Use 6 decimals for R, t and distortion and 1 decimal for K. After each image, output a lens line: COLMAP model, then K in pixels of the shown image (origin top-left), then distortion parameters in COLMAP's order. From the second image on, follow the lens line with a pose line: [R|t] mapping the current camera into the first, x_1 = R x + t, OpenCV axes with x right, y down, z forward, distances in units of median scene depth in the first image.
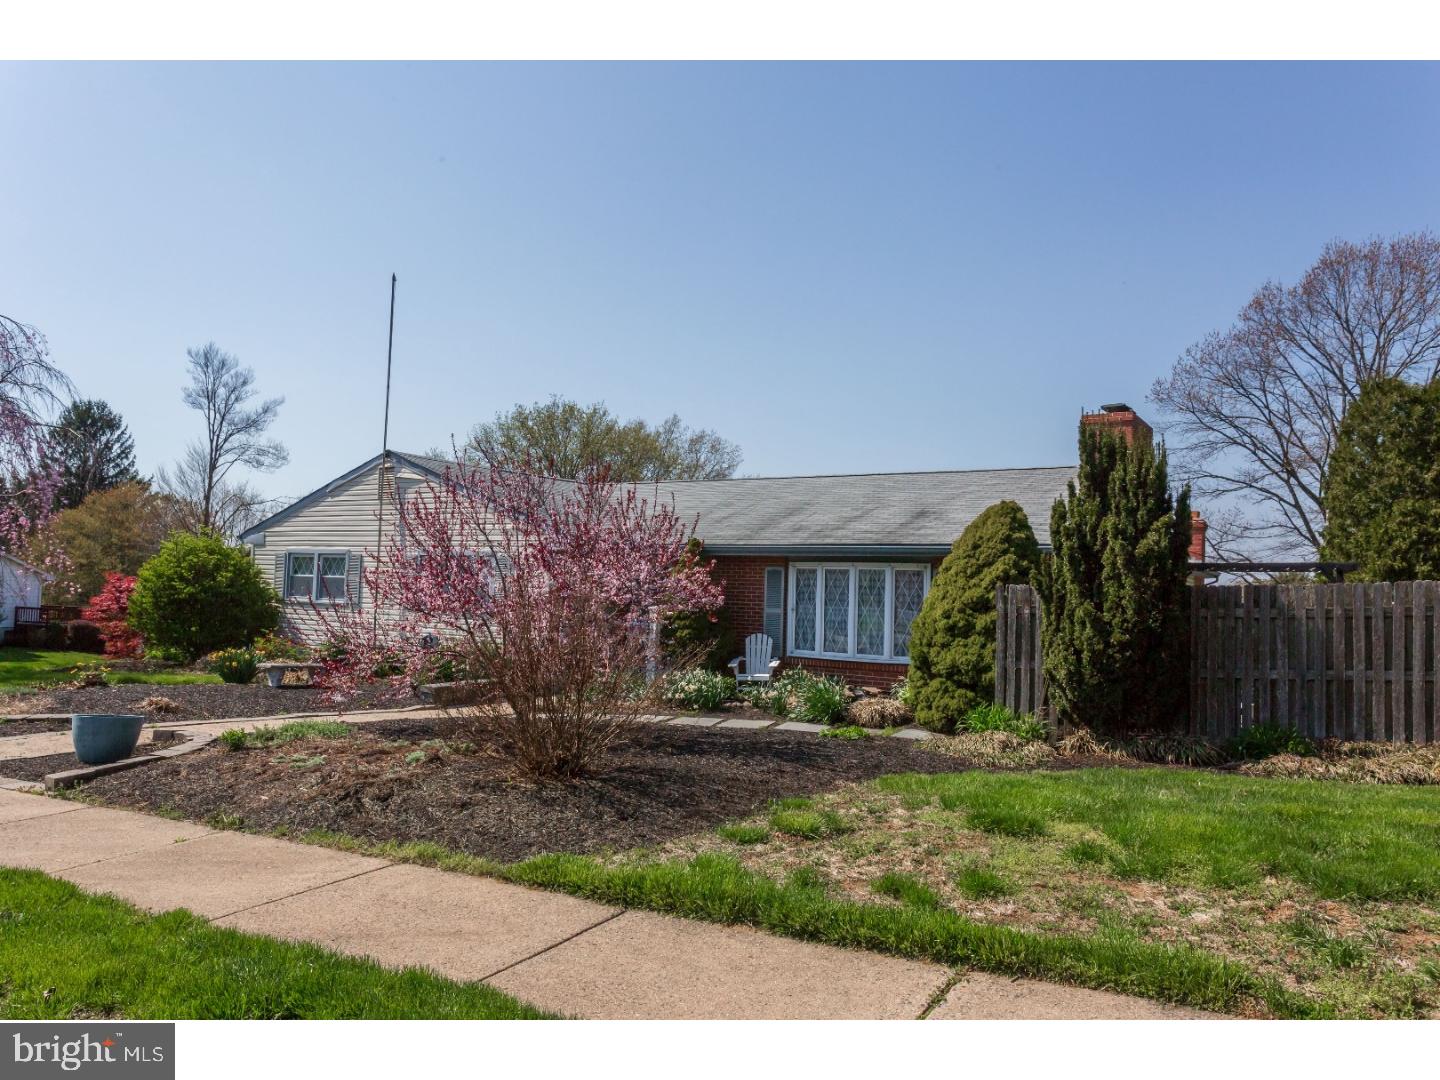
lens RADIAL K [[1001.0, 0, 720.0], [0, 1001.0, 540.0], [0, 0, 1]] dist [0.000380, 0.000360]
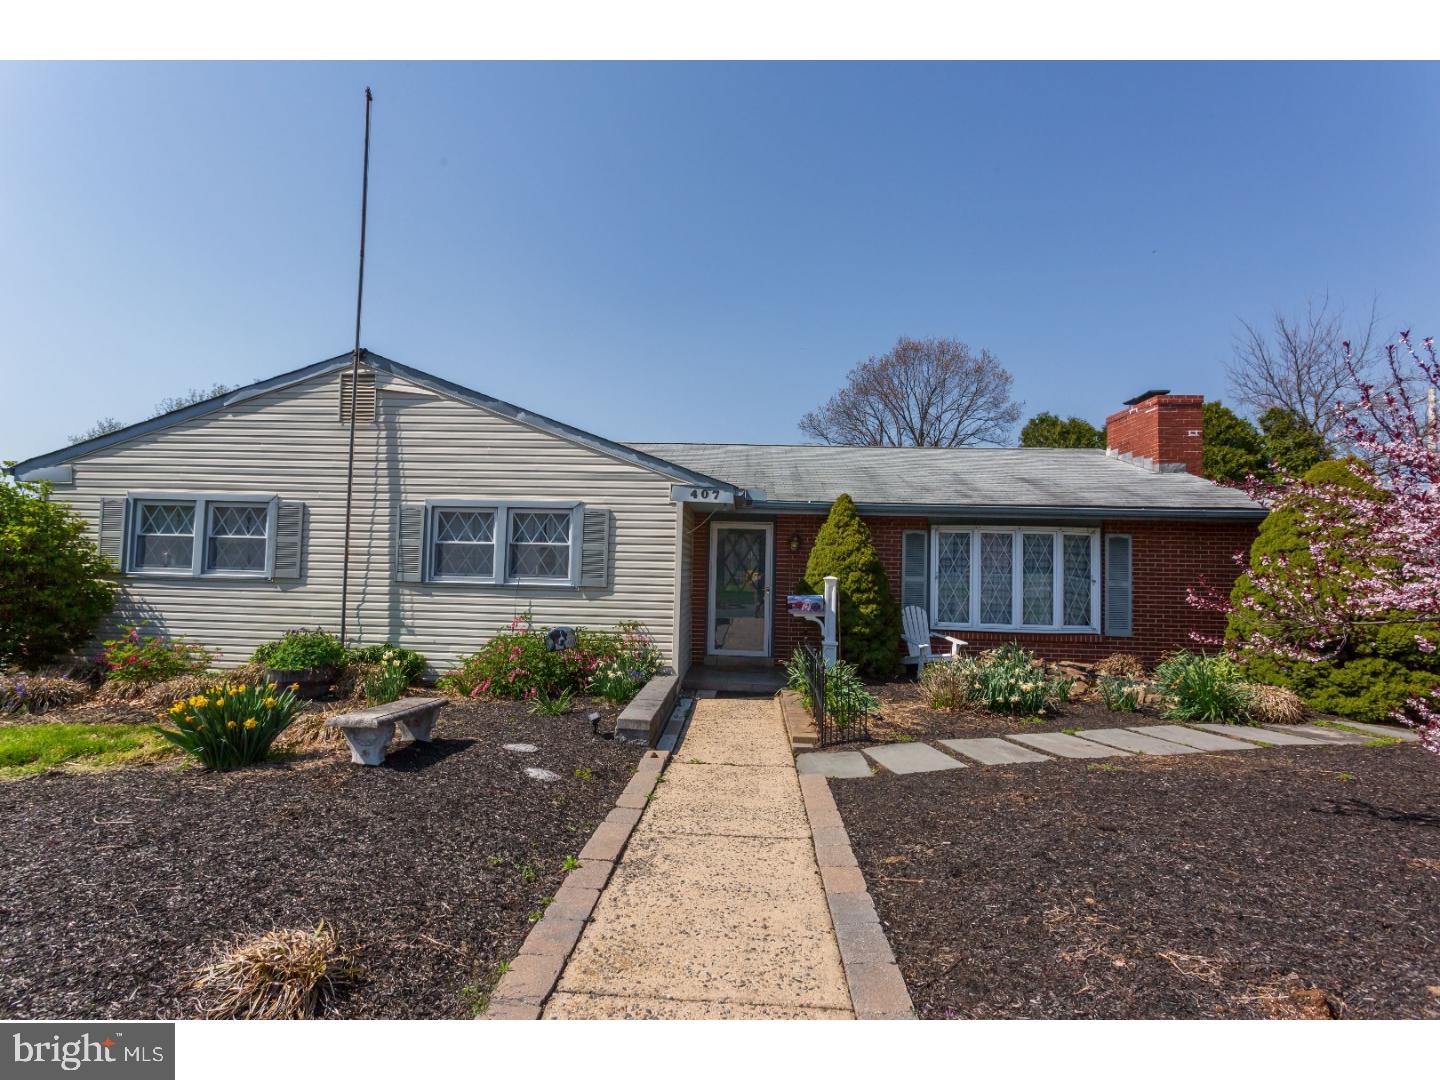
lens RADIAL K [[690.2, 0, 712.8], [0, 690.2, 534.7], [0, 0, 1]] dist [0.002394, -0.000018]
pose [[0.871370, 0.013223, 0.490448, -0.353385], [-0.022495, 0.999662, 0.013014, 0.023527], [-0.490110, -0.022372, 0.871374, 0.481322]]
